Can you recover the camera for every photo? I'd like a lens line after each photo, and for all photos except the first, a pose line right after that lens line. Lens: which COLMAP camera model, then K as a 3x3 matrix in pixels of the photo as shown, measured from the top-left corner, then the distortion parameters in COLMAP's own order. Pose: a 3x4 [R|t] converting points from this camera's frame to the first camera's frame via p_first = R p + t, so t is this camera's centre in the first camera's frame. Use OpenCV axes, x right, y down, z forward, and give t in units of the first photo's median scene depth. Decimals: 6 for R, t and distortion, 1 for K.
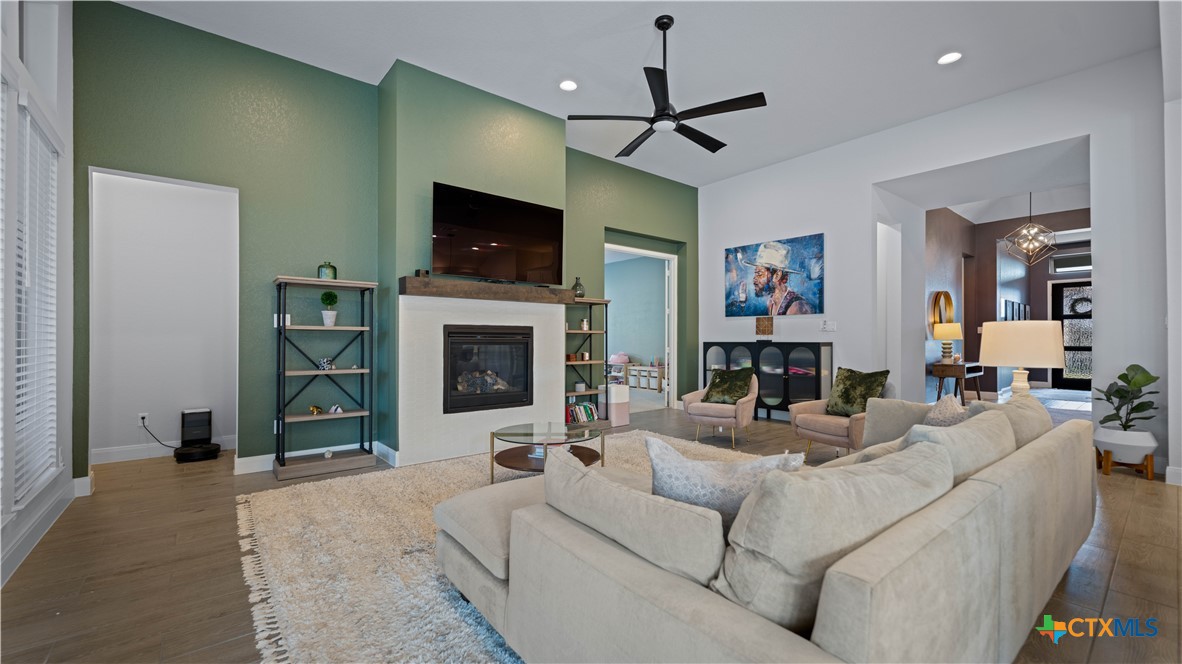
lens RADIAL K [[481.9, 0, 594.4], [0, 481.9, 335.7], [0, 0, 1]] dist [0.001079, -0.001562]
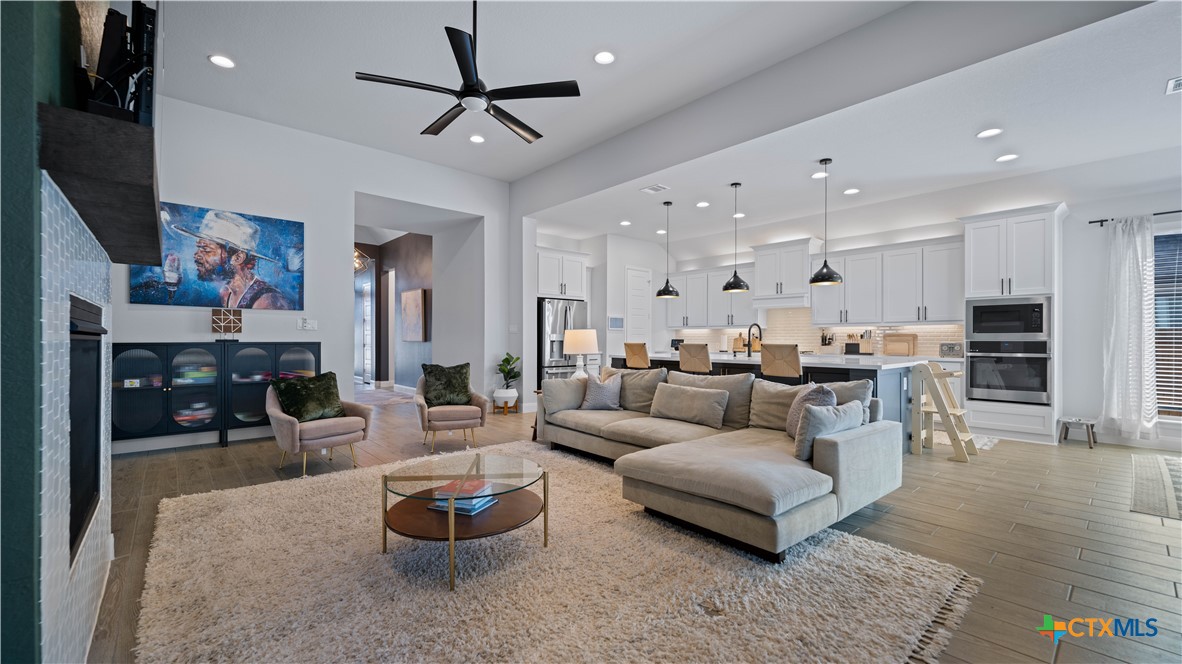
lens RADIAL K [[481.9, 0, 587.9], [0, 481.9, 338.4], [0, 0, 1]] dist [0.001079, -0.001562]
pose [[-0.032964, -0.000106, 0.999457, -0.476976], [-0.009815, 0.999952, -0.000217, 0.002169], [-0.999408, -0.009817, -0.032963, 0.503571]]
